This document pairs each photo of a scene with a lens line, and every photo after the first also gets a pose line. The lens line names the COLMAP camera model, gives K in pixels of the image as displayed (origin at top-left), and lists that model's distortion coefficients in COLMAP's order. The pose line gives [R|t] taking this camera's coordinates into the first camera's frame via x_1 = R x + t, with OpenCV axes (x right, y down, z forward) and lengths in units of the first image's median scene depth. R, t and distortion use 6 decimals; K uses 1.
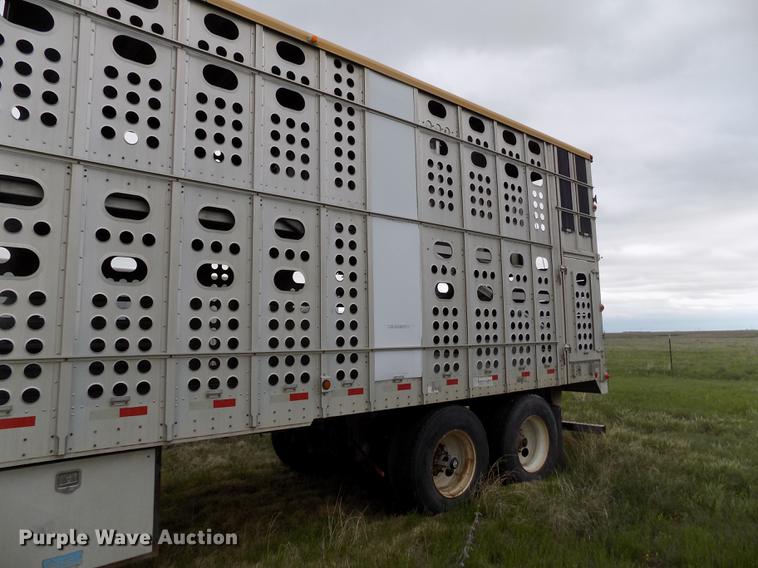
lens RADIAL K [[376.8, 0, 385.7], [0, 376.8, 289.1], [0, 0, 1]] dist [-0.019708, 0.003316]
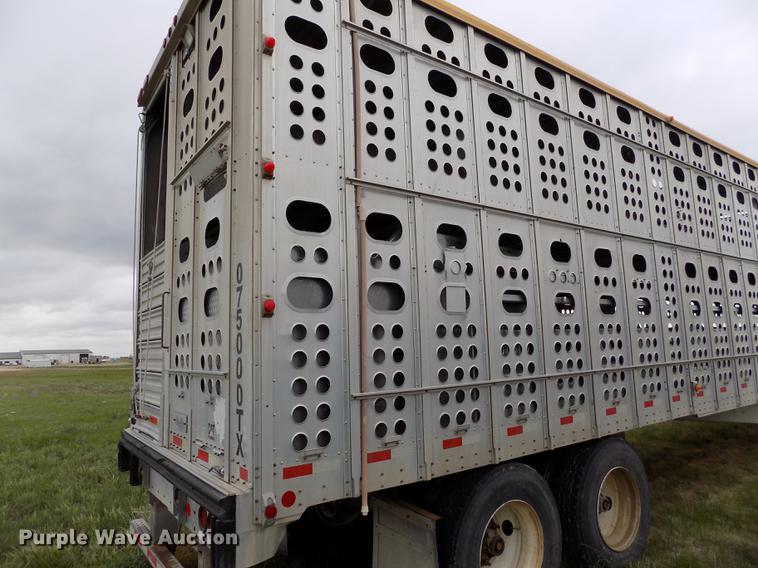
lens RADIAL K [[712.8, 0, 382.0], [0, 712.8, 234.4], [0, 0, 1]] dist [-0.038966, 0.000000]
pose [[0.968273, -0.006335, 0.249815, -0.801772], [0.026113, 0.996771, -0.075937, -0.049866], [-0.248527, 0.080051, 0.965311, -0.495081]]
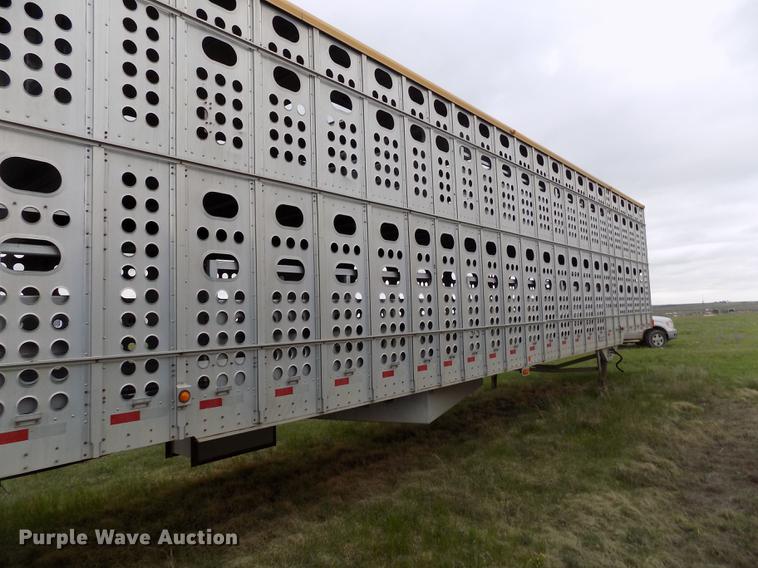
lens RADIAL K [[425.7, 0, 420.1], [0, 425.7, 287.8], [0, 0, 1]] dist [-0.025328, 0.004947]
pose [[0.963408, -0.017479, 0.267468, -0.164750], [0.008086, 0.999313, 0.036181, -0.010184], [-0.267917, -0.032694, 0.962887, -0.102570]]
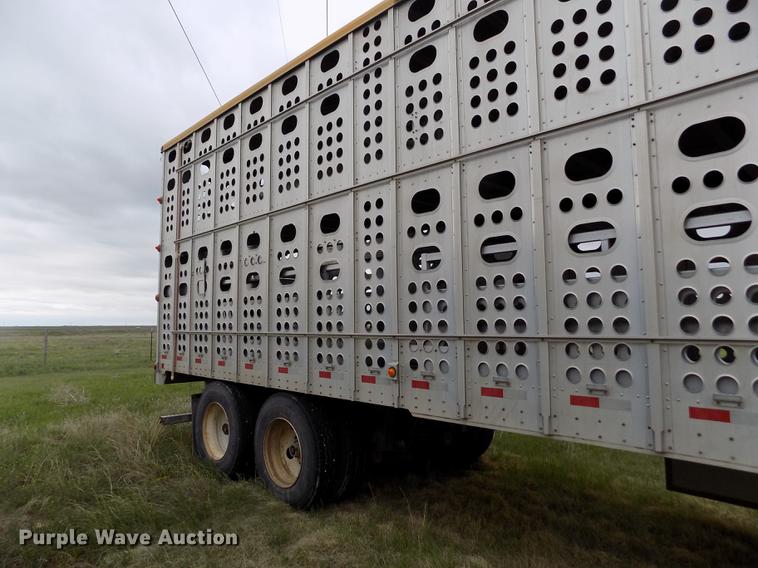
lens RADIAL K [[555.0, 0, 384.5], [0, 555.0, 240.3], [0, 0, 1]] dist [-0.034091, 0.006813]
pose [[0.175736, -0.130509, -0.975748, 1.486115], [0.131343, 0.985420, -0.108148, 0.093427], [0.975636, -0.109152, 0.190315, 0.913043]]
